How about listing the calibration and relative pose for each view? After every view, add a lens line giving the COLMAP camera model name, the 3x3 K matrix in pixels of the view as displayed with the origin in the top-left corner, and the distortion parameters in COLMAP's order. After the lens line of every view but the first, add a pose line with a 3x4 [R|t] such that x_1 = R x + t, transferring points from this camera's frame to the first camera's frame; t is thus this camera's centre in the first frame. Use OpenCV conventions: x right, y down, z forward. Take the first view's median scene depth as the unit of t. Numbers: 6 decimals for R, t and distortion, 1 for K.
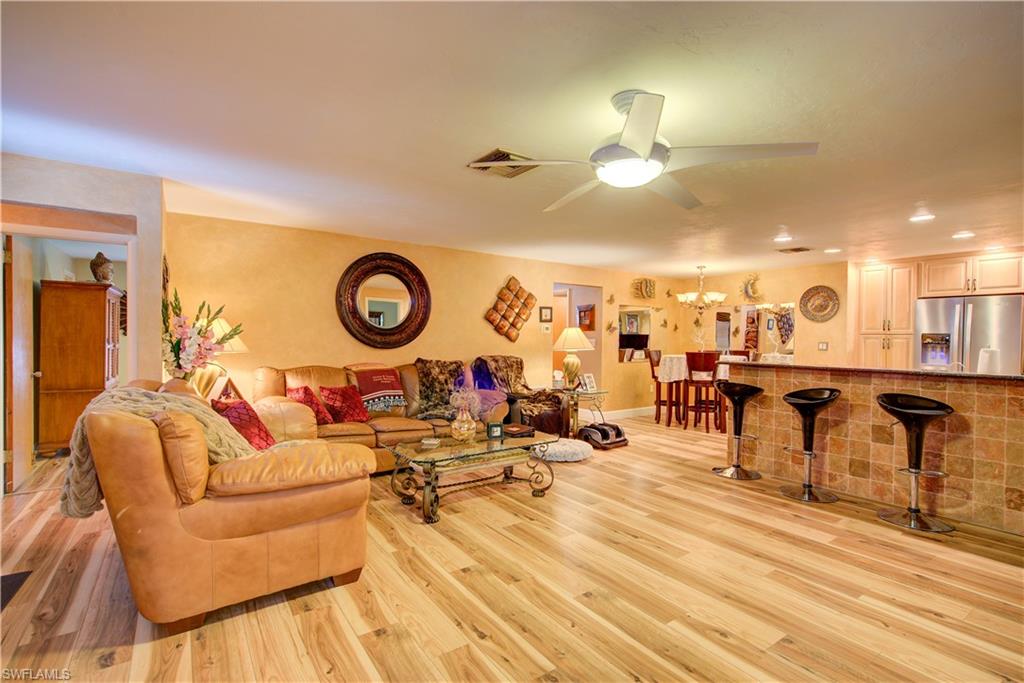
lens RADIAL K [[476.2, 0, 511.7], [0, 476.2, 339.7], [0, 0, 1]] dist [-0.000363, -0.000006]
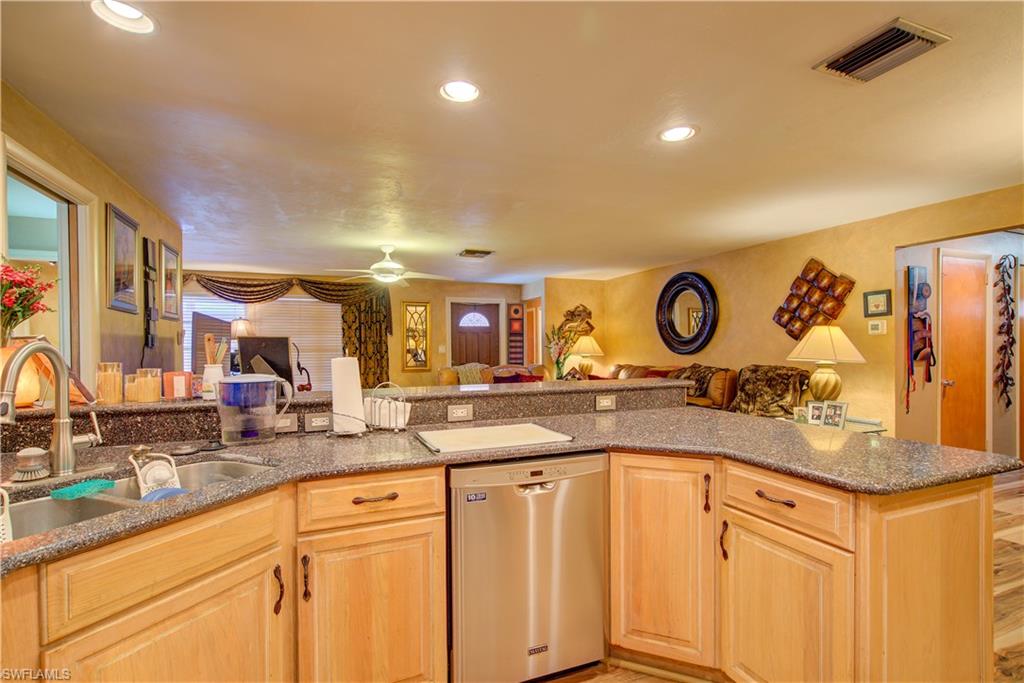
lens RADIAL K [[476.2, 0, 511.8], [0, 476.2, 348.5], [0, 0, 1]] dist [-0.000363, -0.000006]
pose [[-0.225231, -0.007988, -0.974273, 0.829720], [-0.000783, 0.999968, -0.008017, 0.009488], [0.974305, -0.001043, -0.225230, 0.743635]]
